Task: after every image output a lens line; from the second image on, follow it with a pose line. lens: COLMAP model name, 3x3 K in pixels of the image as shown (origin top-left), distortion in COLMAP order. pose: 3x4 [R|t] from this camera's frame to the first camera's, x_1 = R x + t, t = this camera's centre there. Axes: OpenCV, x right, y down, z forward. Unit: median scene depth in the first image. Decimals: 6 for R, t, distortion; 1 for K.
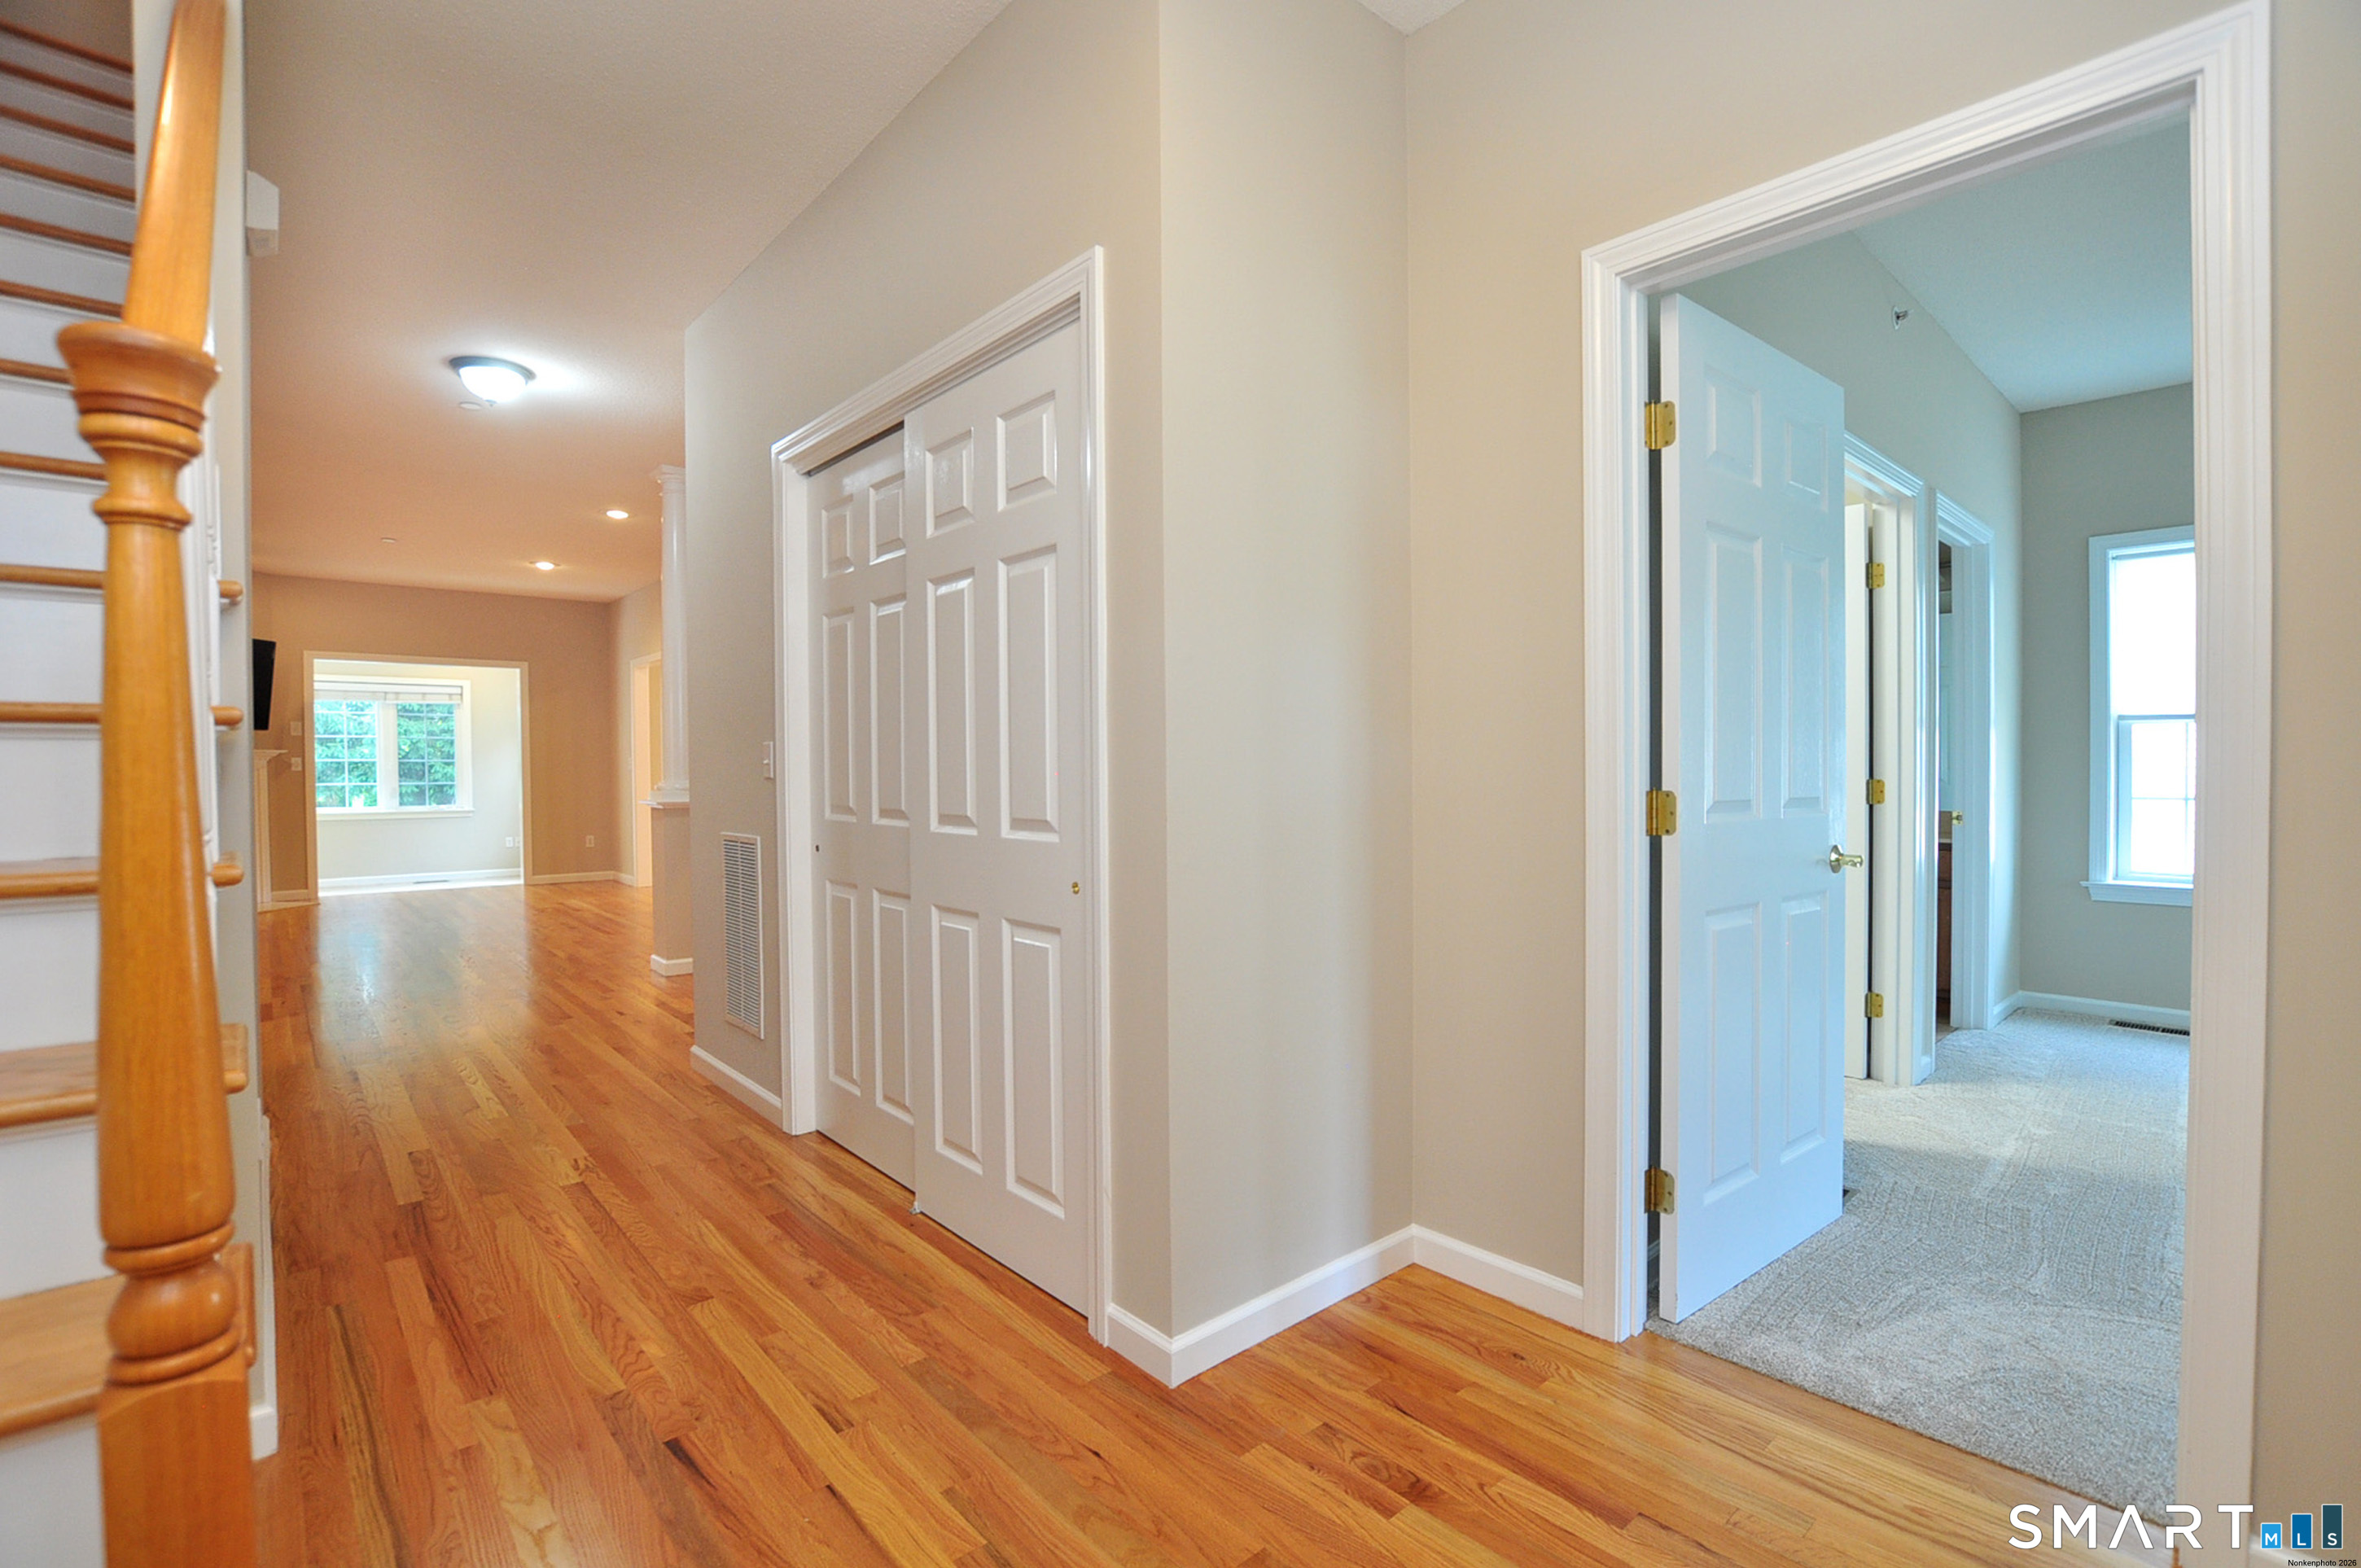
lens RADIAL K [[1030.0, 0, 1184.7], [0, 1030.0, 799.3], [0, 0, 1]] dist [-0.026361, 0.000330]
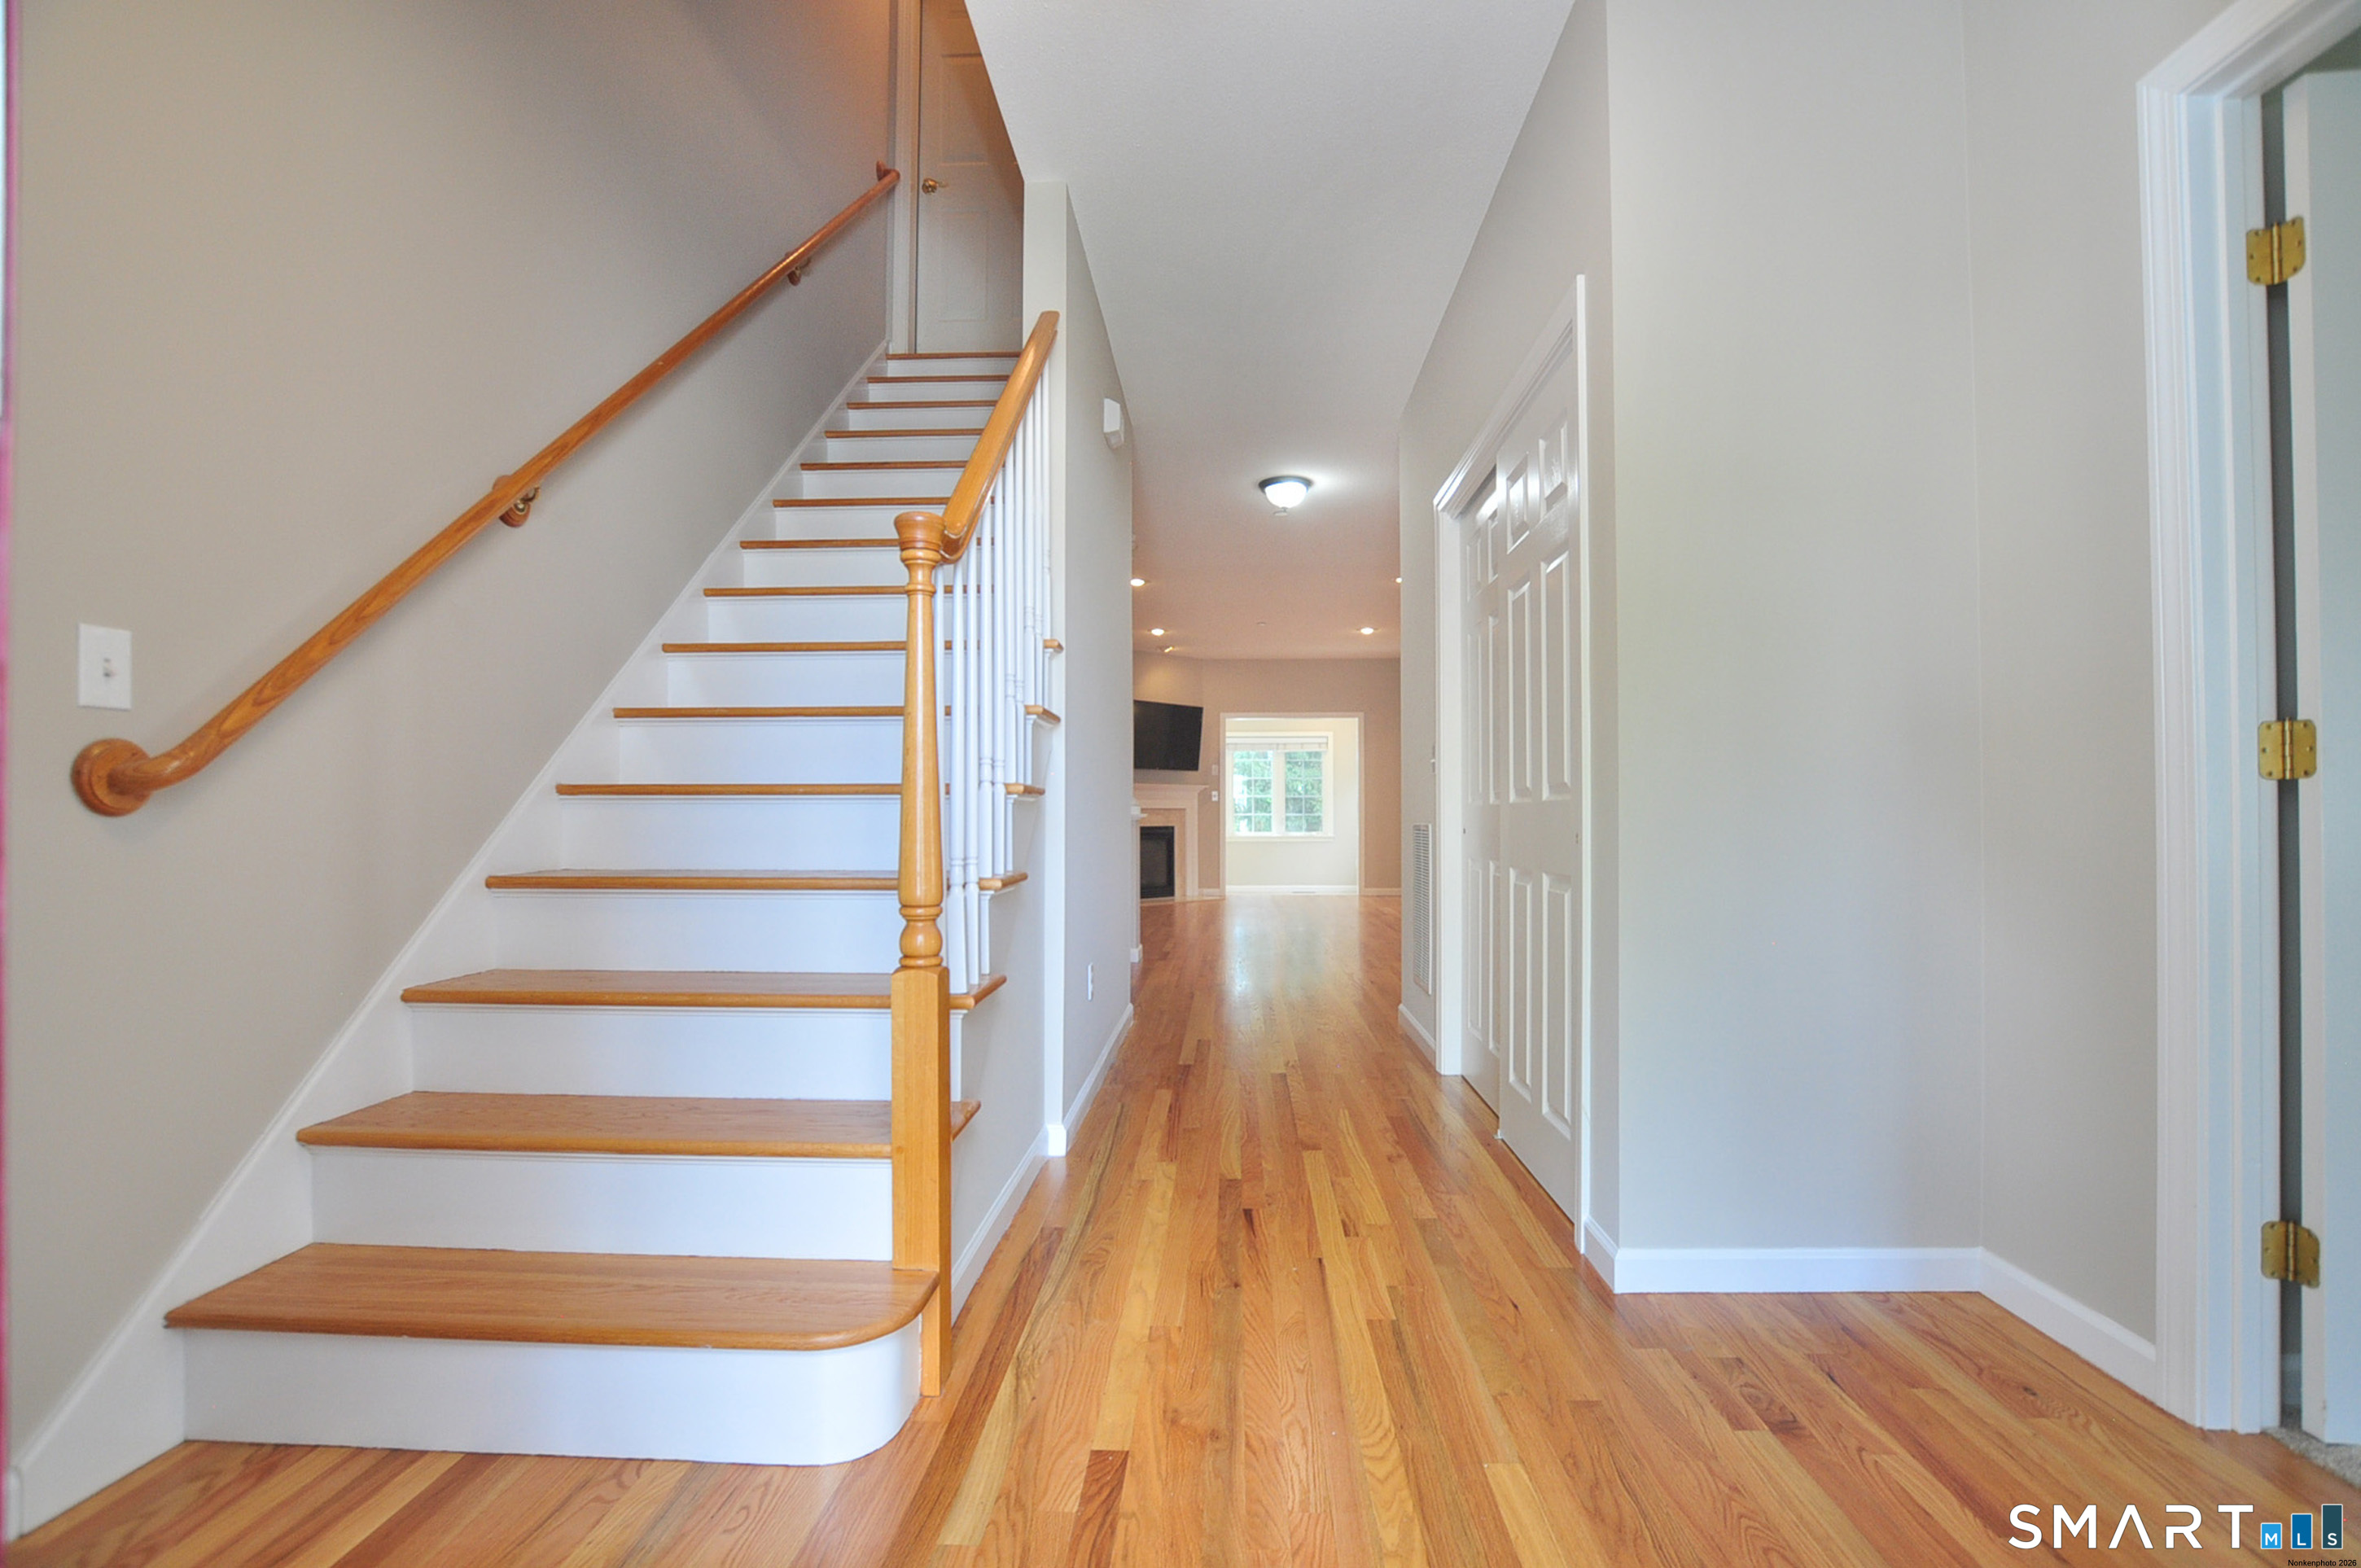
lens RADIAL K [[1043.6, 0, 1216.0], [0, 1043.6, 806.9], [0, 0, 1]] dist [-0.030499, 0.000381]
pose [[0.722153, -0.004079, -0.691721, 0.403876], [-0.024287, 0.999217, -0.031248, 0.099081], [0.691306, 0.039366, 0.721488, -0.090697]]
